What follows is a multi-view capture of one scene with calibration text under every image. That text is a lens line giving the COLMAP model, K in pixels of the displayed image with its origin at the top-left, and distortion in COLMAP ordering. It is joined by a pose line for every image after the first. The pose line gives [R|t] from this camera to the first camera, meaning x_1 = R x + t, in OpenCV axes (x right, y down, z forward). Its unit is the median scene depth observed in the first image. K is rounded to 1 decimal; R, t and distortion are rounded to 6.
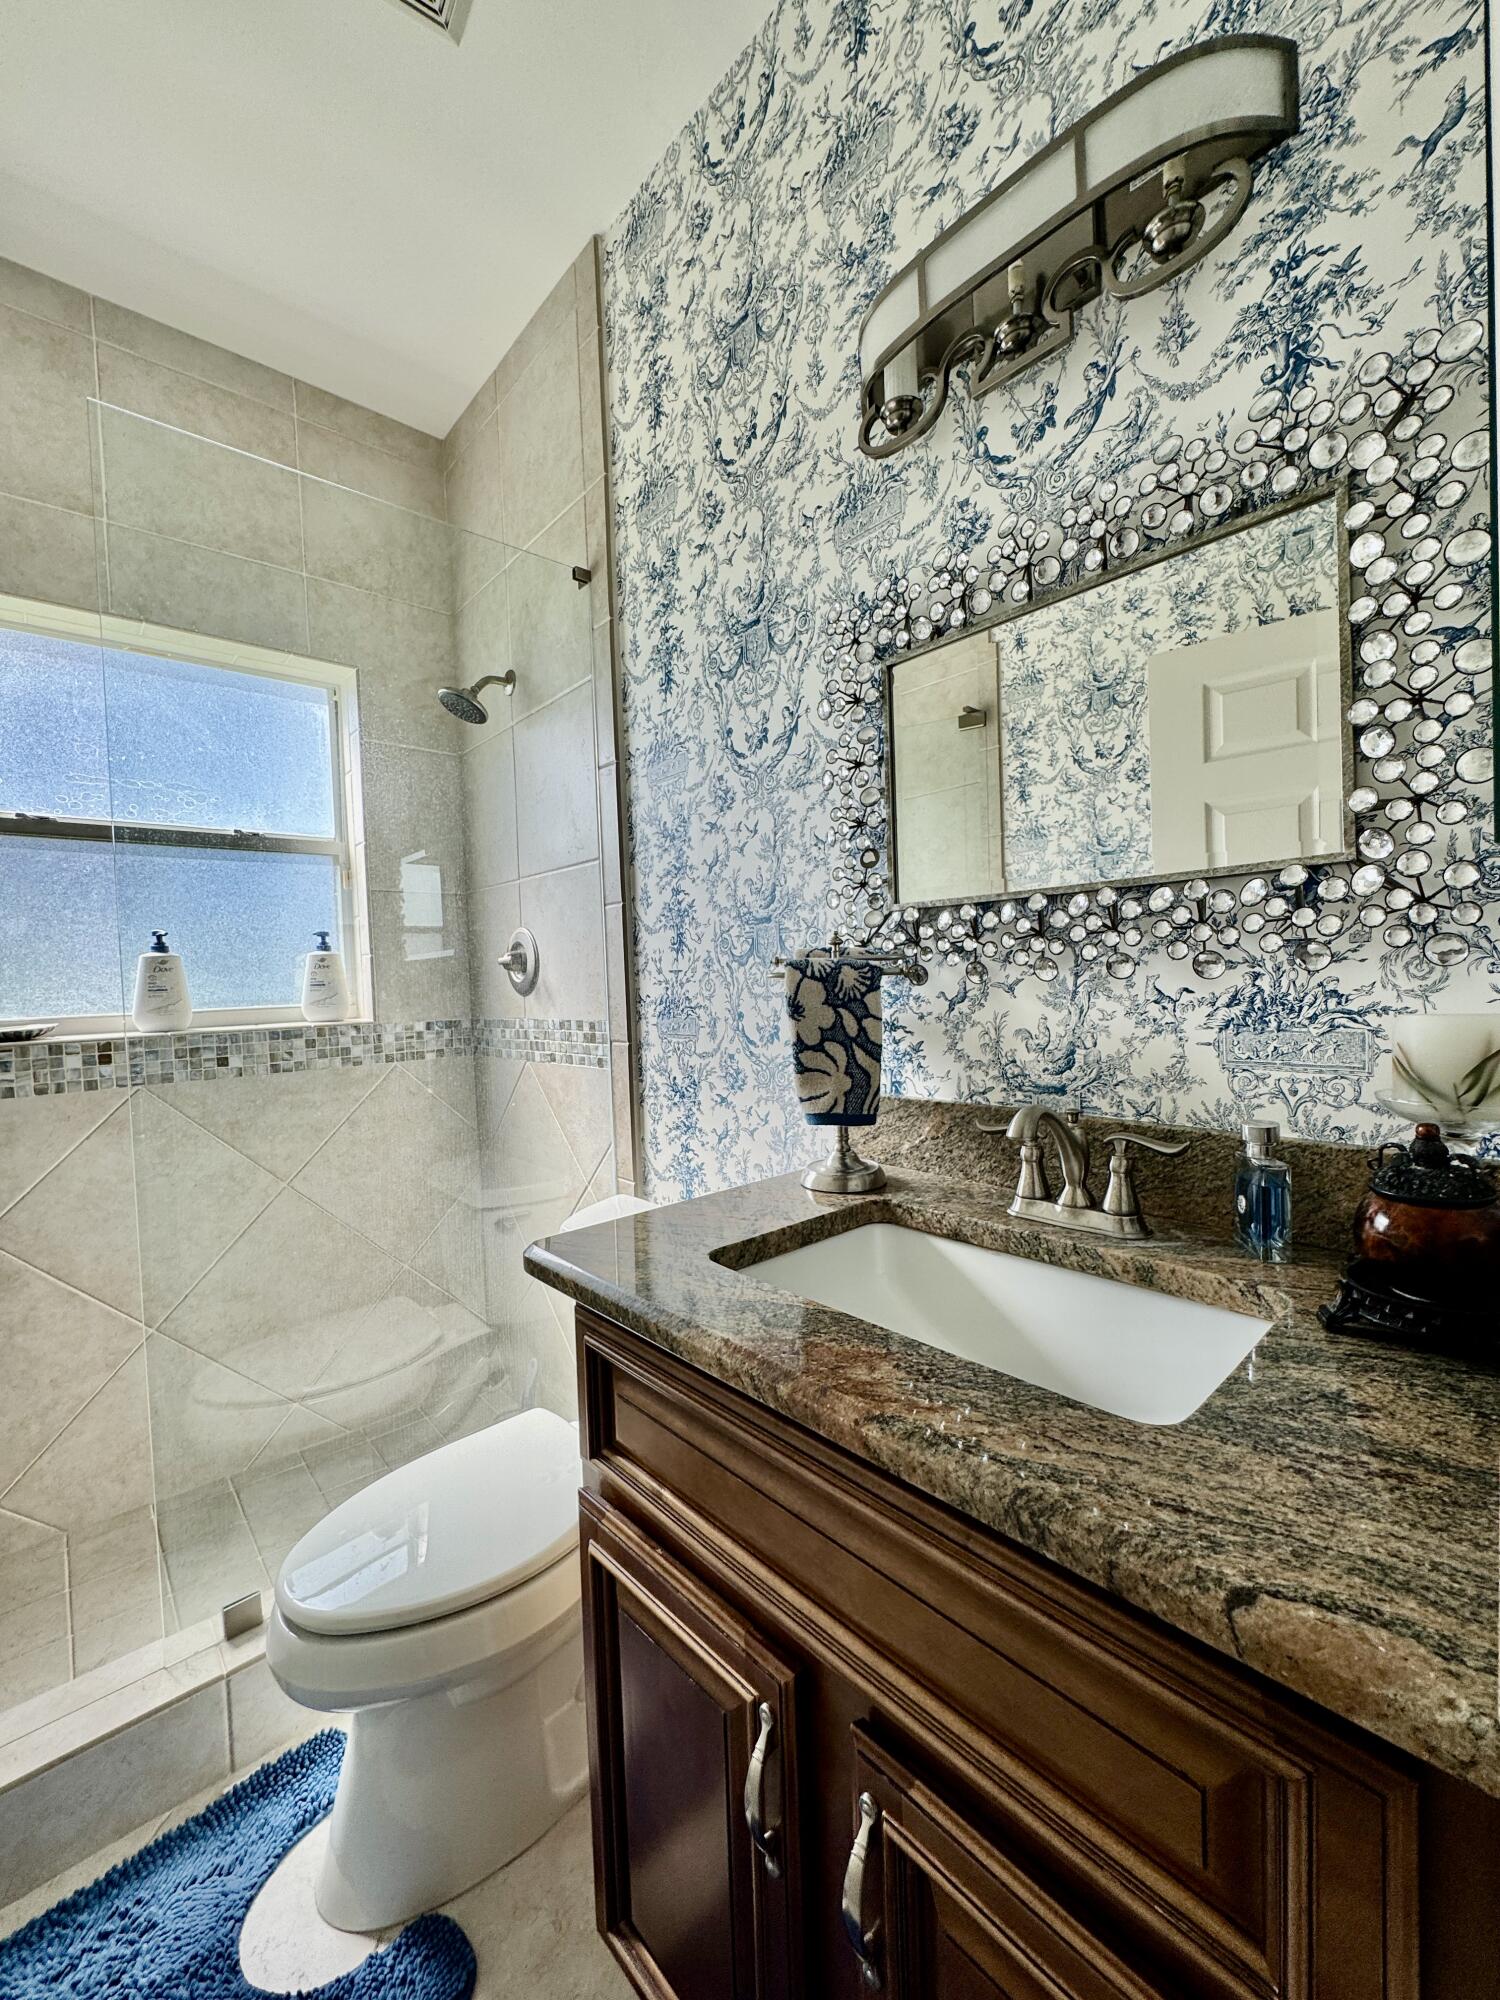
lens RADIAL K [[799.9, 0, 750.0], [0, 799.9, 1000.0], [0, 0, 1]] dist [-0.001655, -0.000545]
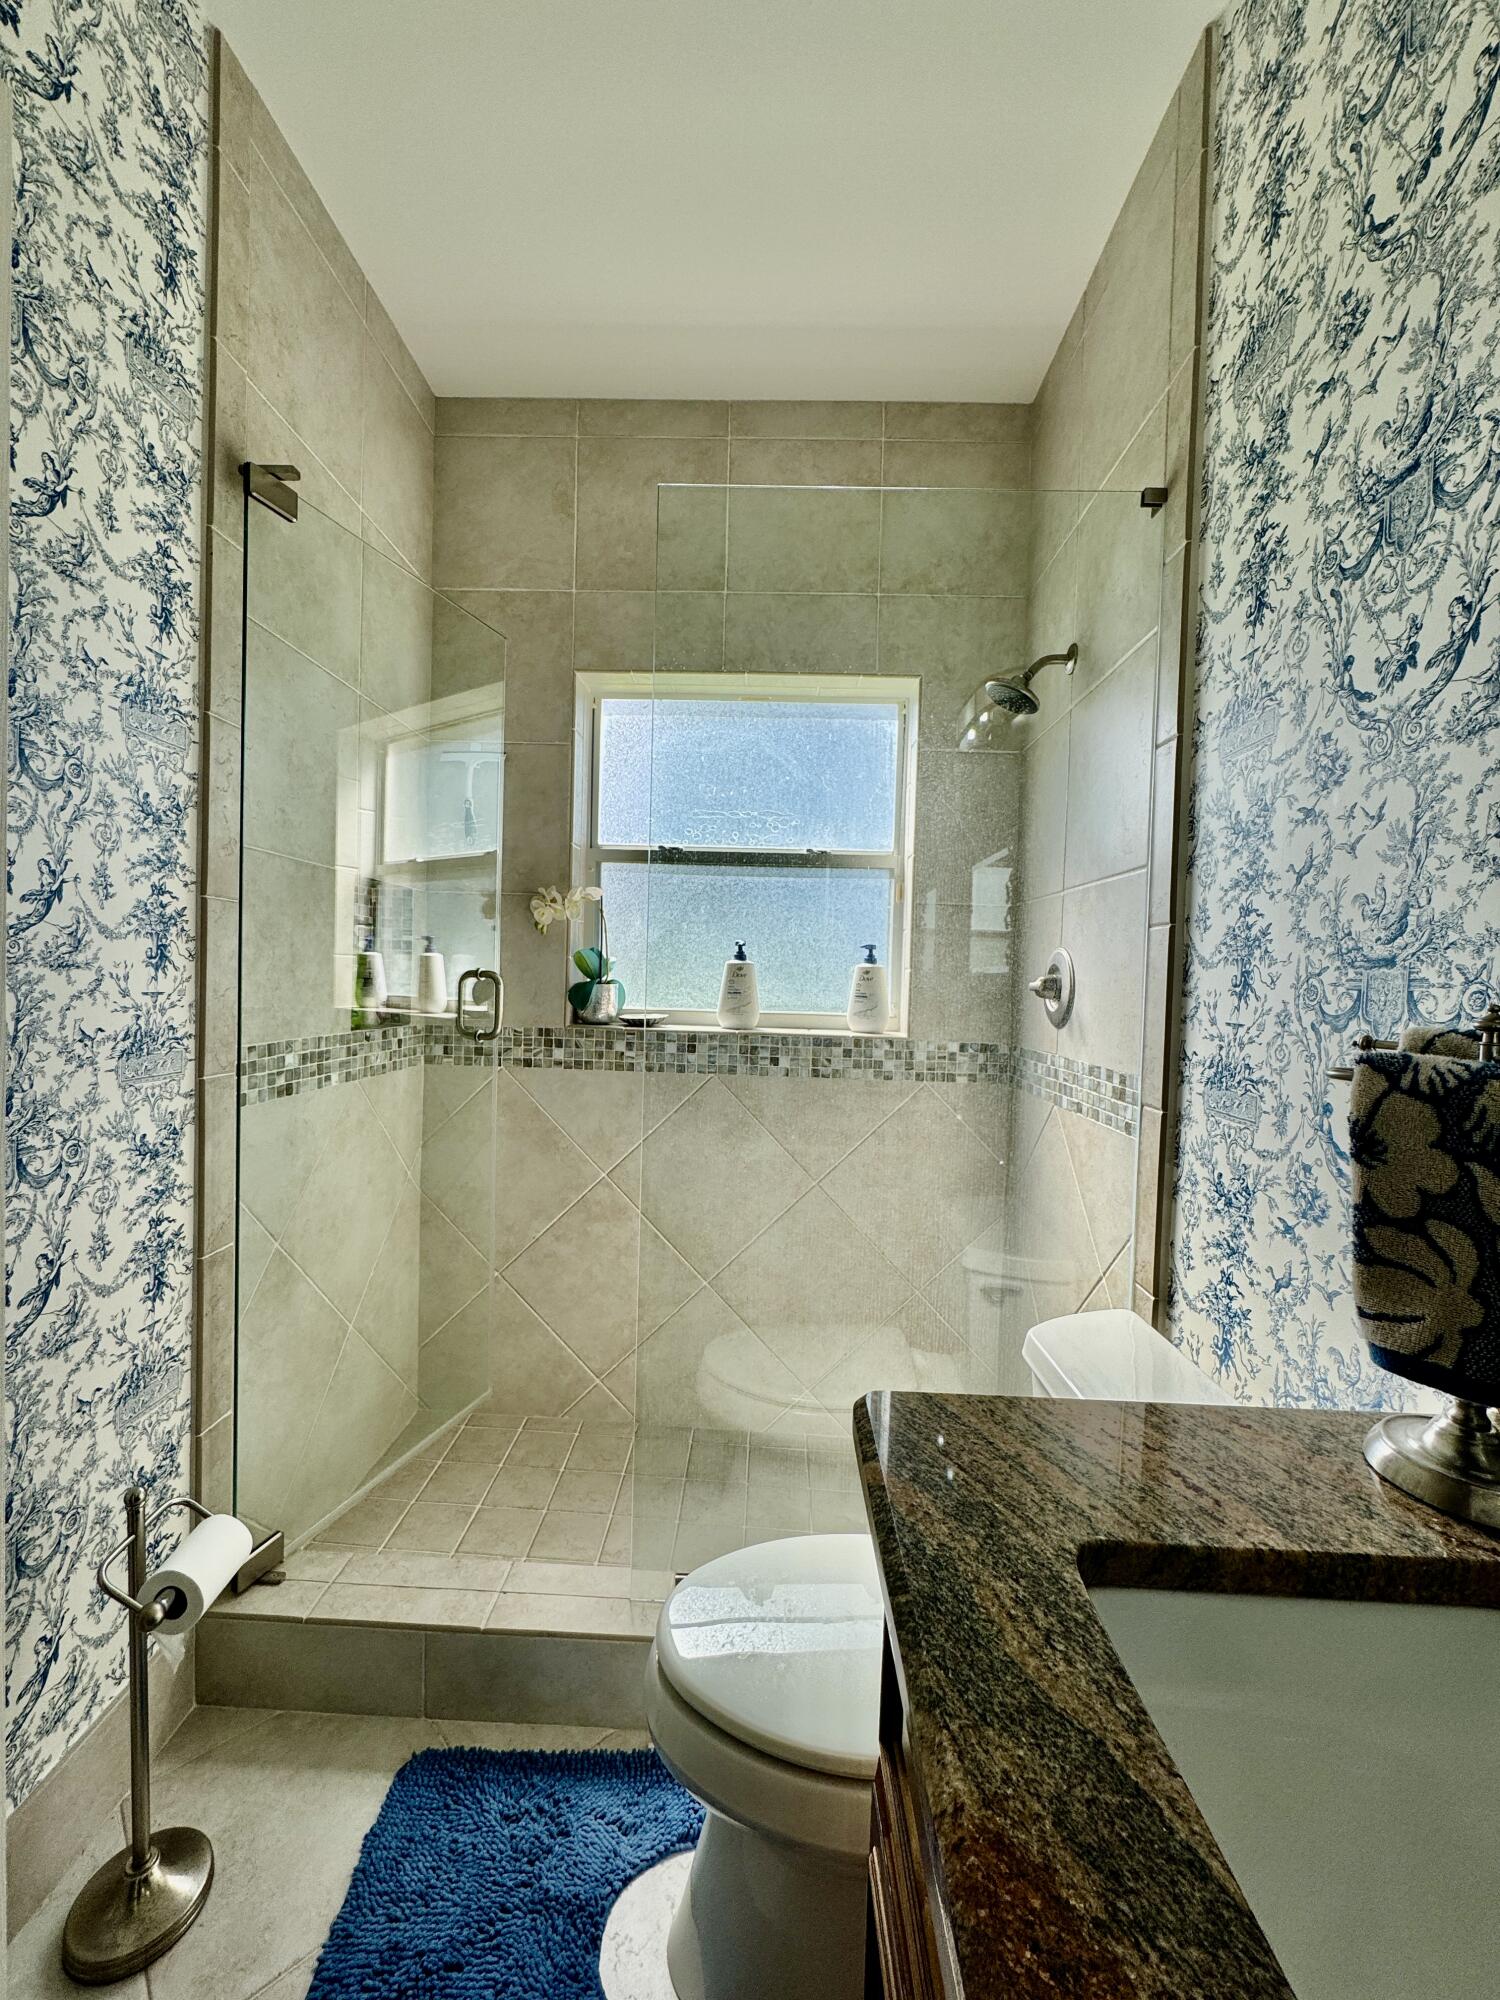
lens RADIAL K [[799.9, 0, 750.0], [0, 799.9, 1000.0], [0, 0, 1]] dist [-0.001655, -0.000545]
pose [[0.724559, 0.078794, -0.684694, 0.075892], [-0.077975, 0.996437, 0.032155, -0.046548], [0.684788, 0.030091, 0.728121, 0.198529]]
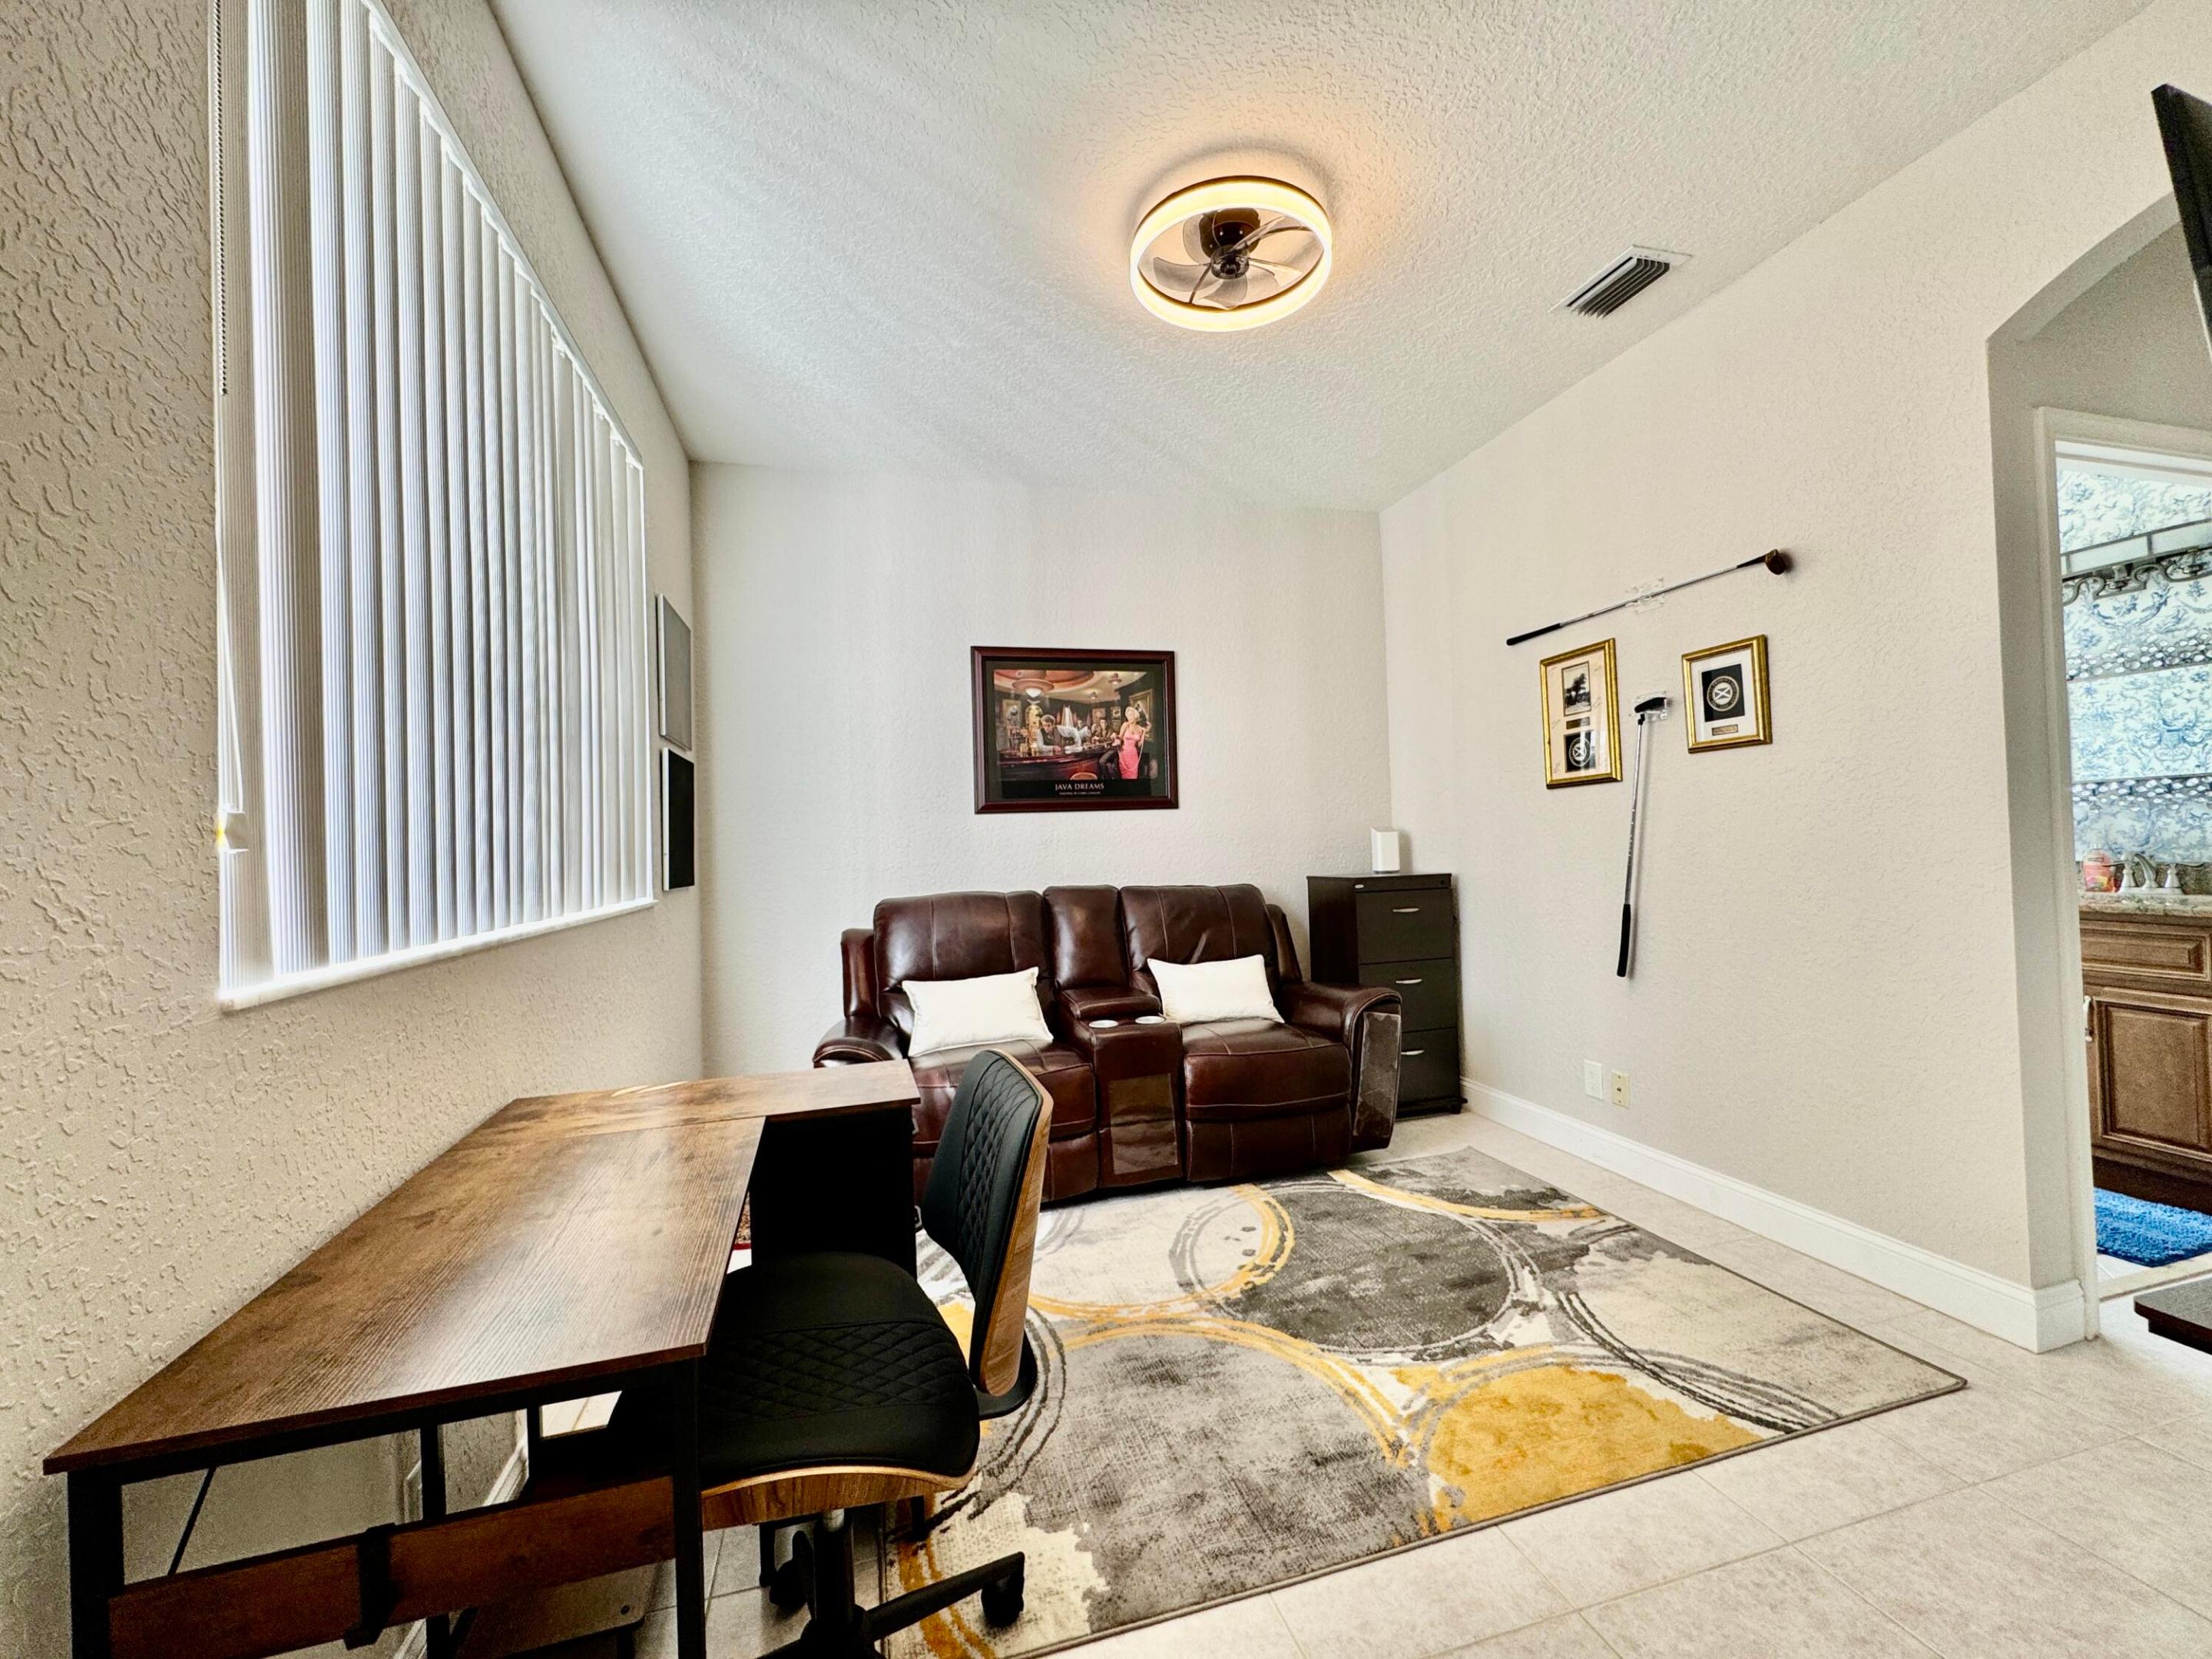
lens RADIAL K [[889.5, 0, 1102.1], [0, 889.5, 832.2], [0, 0, 1]] dist [0.000807, -0.000213]
pose [[0.892523, 0.001479, -0.450999, -0.869616], [-0.014330, 0.999583, -0.025080, 0.107443], [0.450773, 0.028847, 0.892172, -2.040743]]
